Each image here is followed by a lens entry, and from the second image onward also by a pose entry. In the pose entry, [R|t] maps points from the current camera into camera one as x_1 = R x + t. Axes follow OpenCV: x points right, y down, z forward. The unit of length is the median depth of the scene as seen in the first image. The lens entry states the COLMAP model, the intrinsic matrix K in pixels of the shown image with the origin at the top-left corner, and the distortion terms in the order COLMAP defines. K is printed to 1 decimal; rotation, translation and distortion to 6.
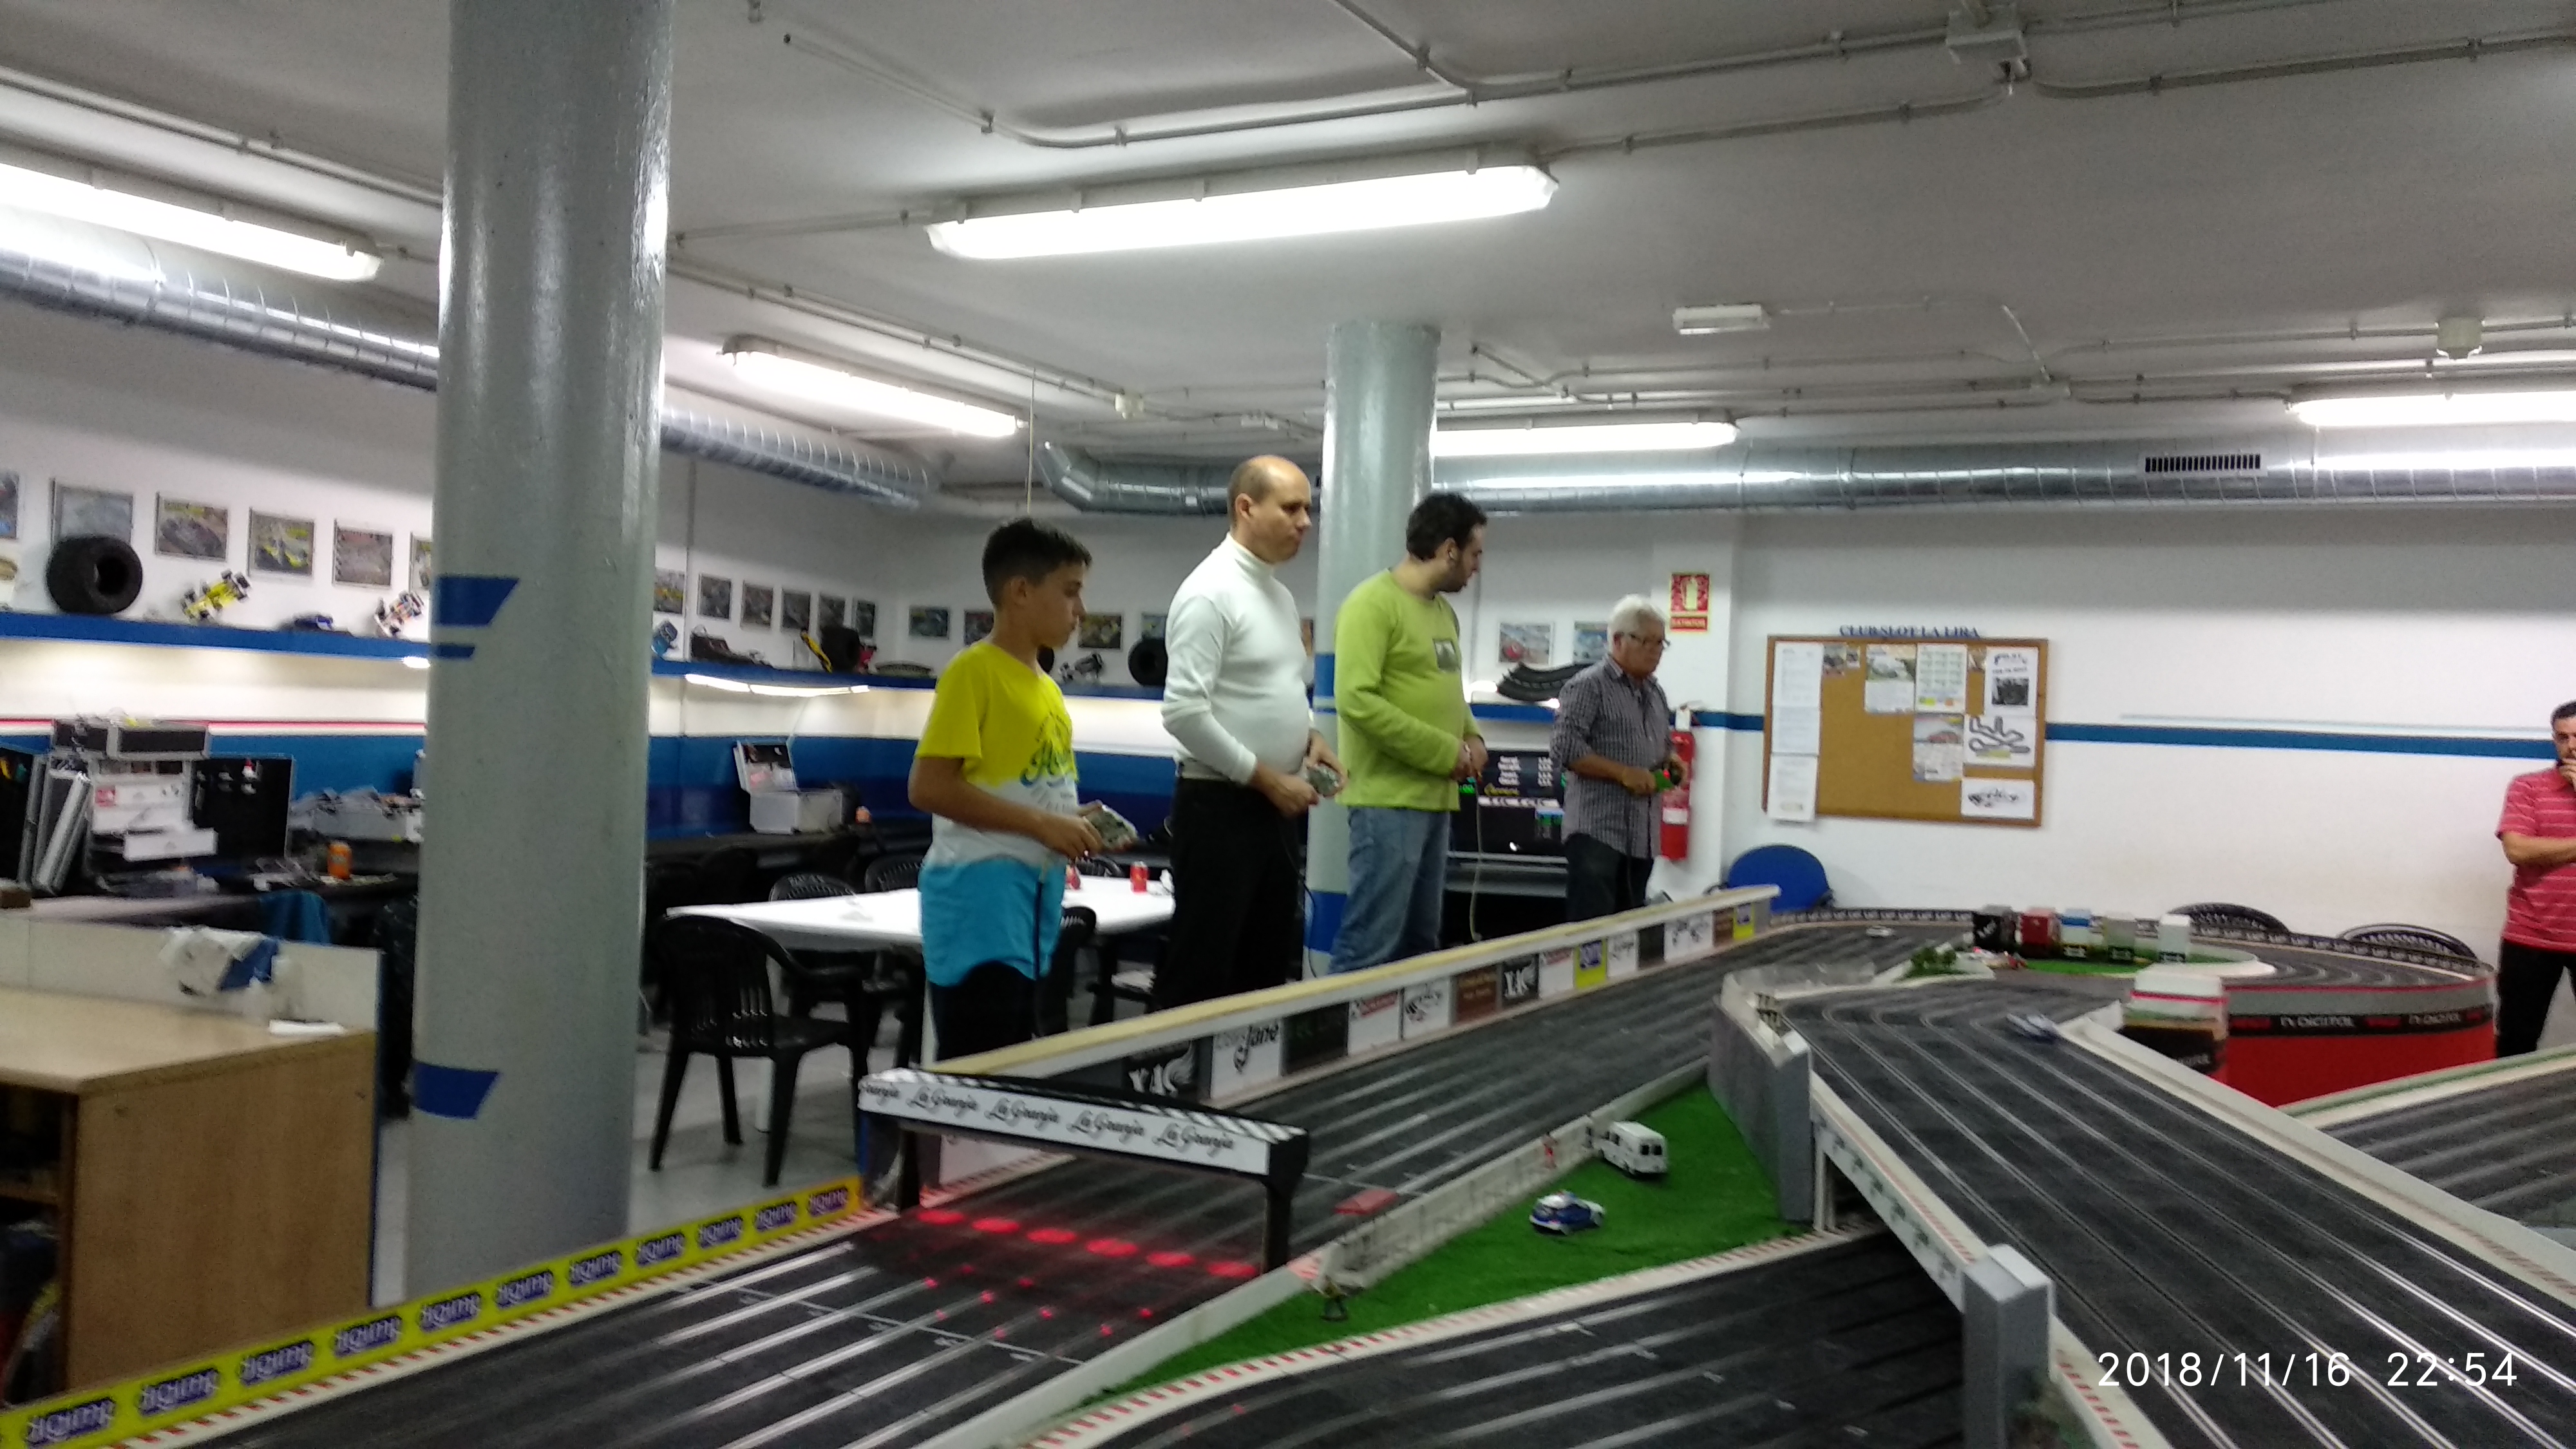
lens RADIAL K [[2005.3, 0, 1288.0], [0, 2005.3, 724.5], [0, 0, 1]] dist [0.091282, -0.133236]
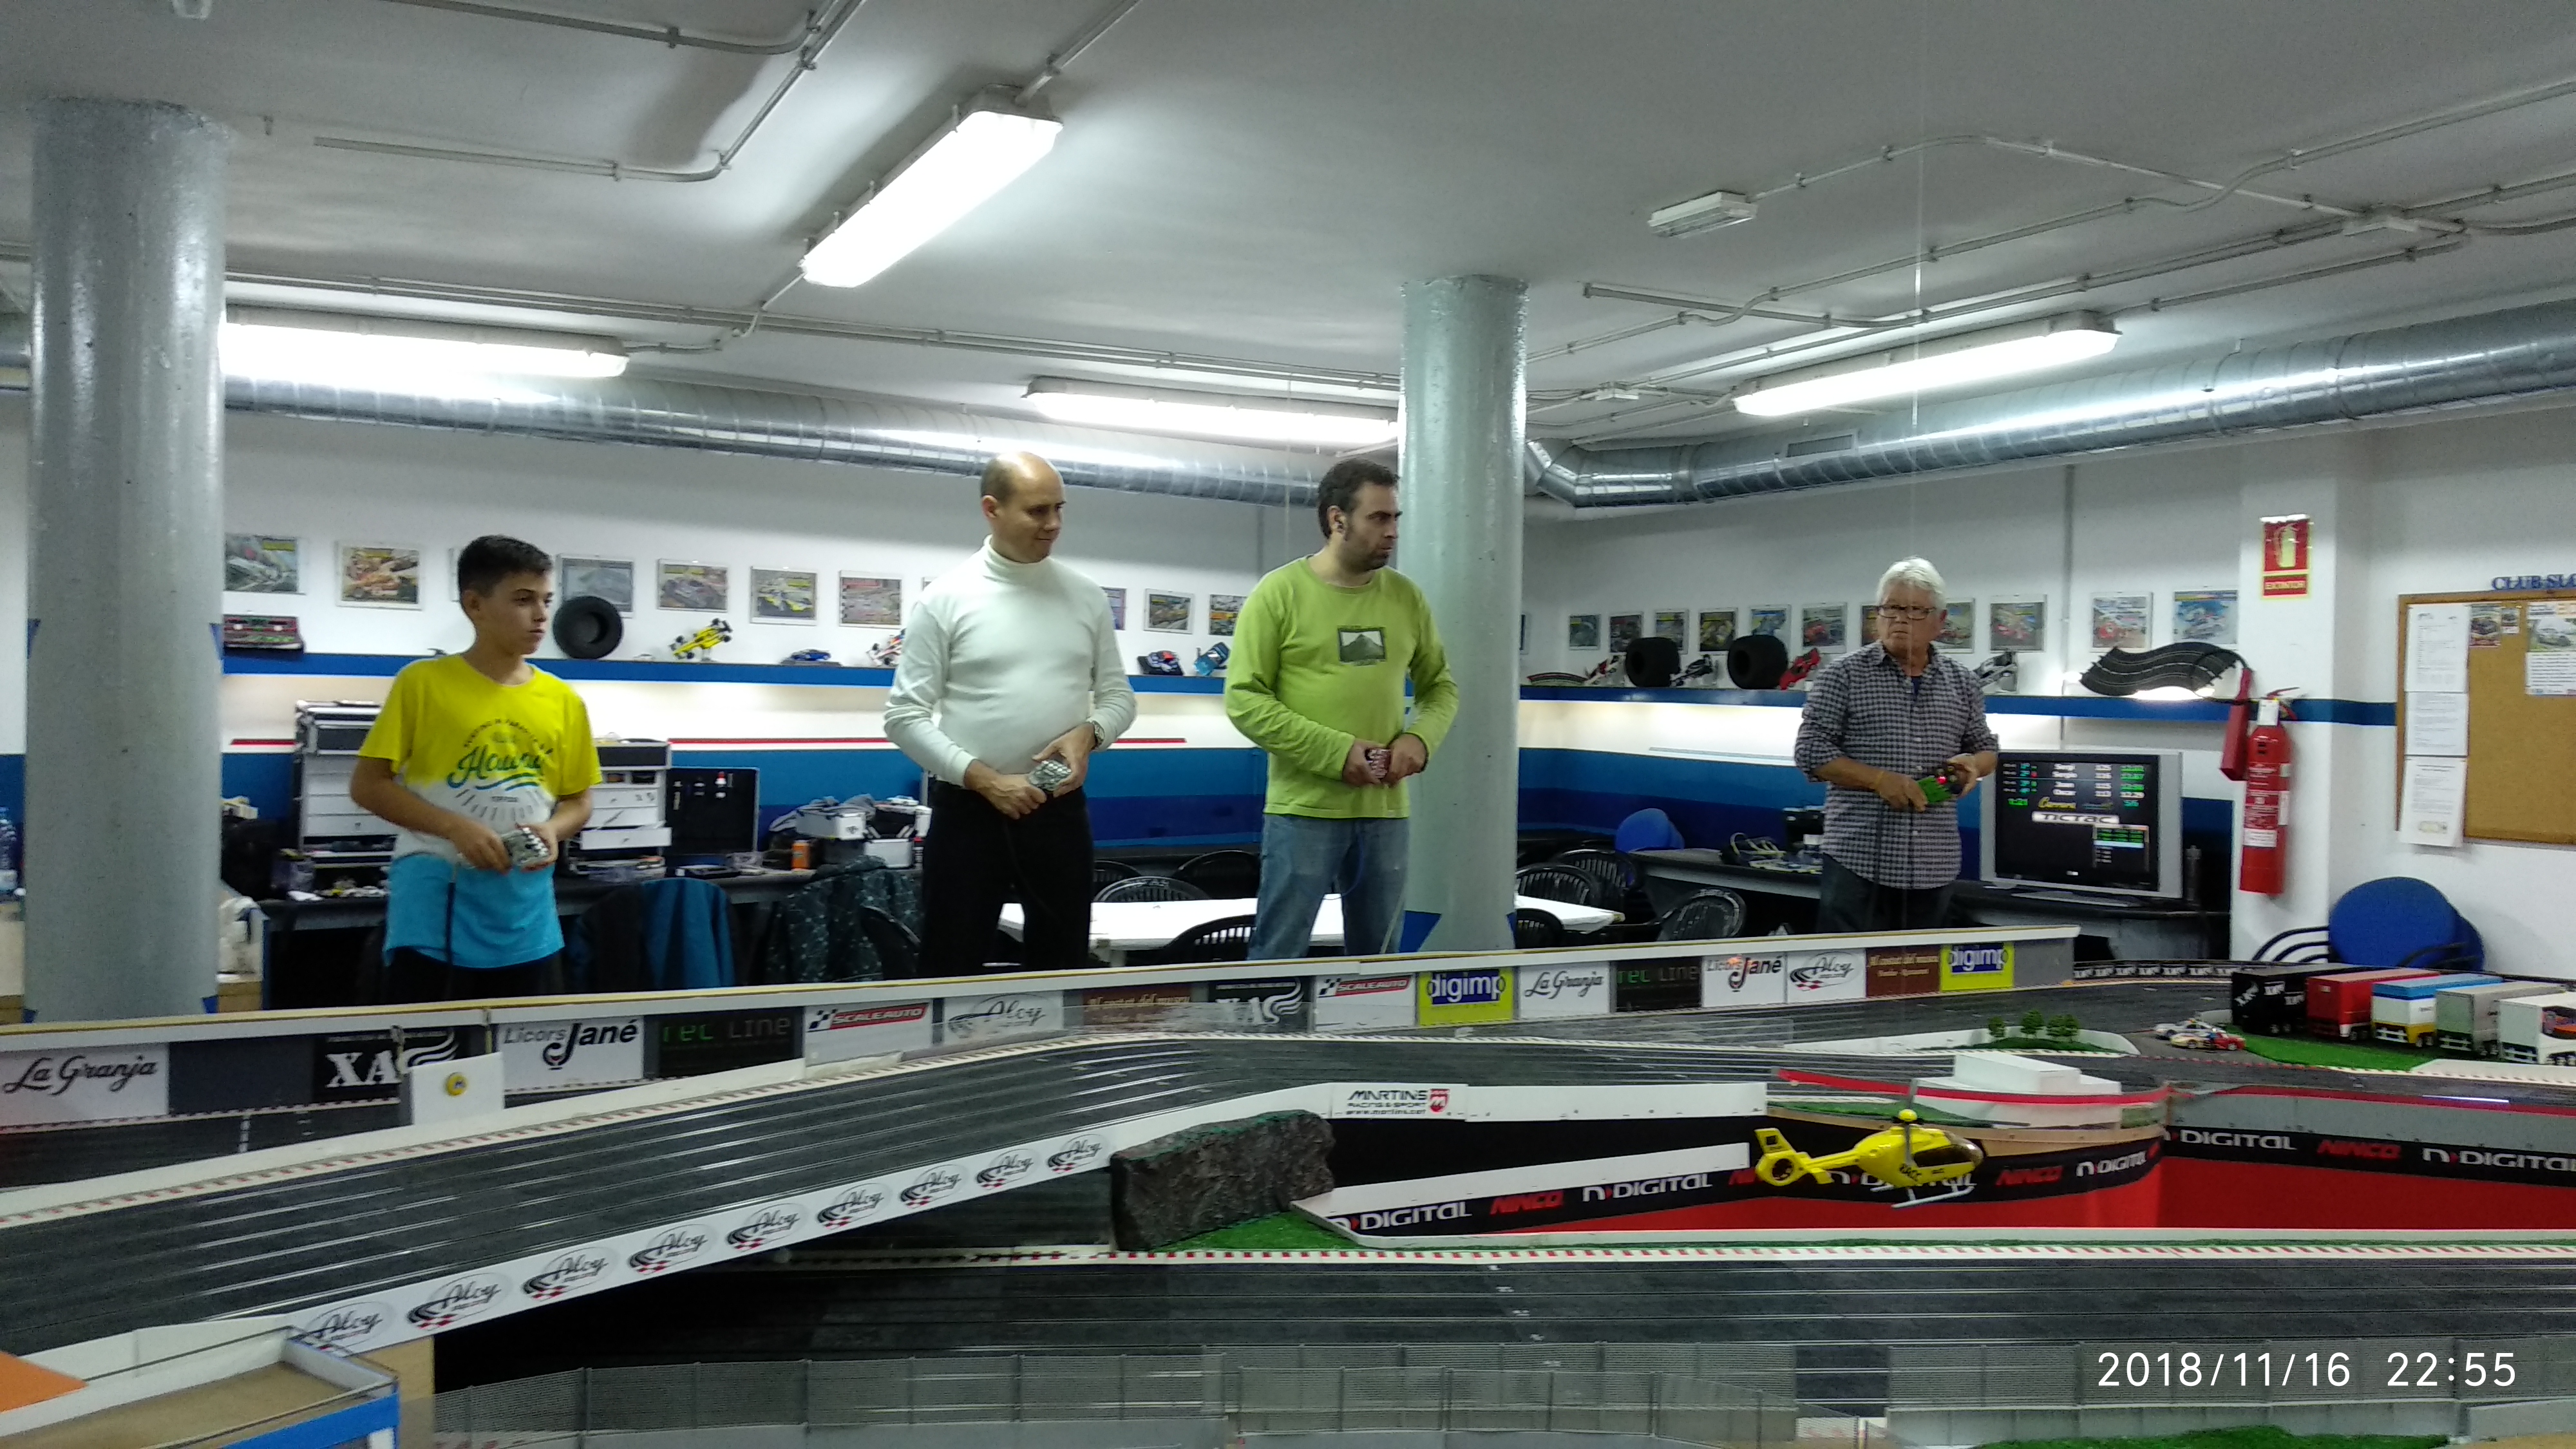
lens RADIAL K [[2005.3, 0, 1288.0], [0, 2005.3, 724.5], [0, 0, 1]] dist [0.091282, -0.133236]
pose [[0.807965, -0.019144, -0.588919, 0.368780], [0.014216, 0.999814, -0.012998, 0.007512], [0.589059, 0.002130, 0.808087, 0.163539]]
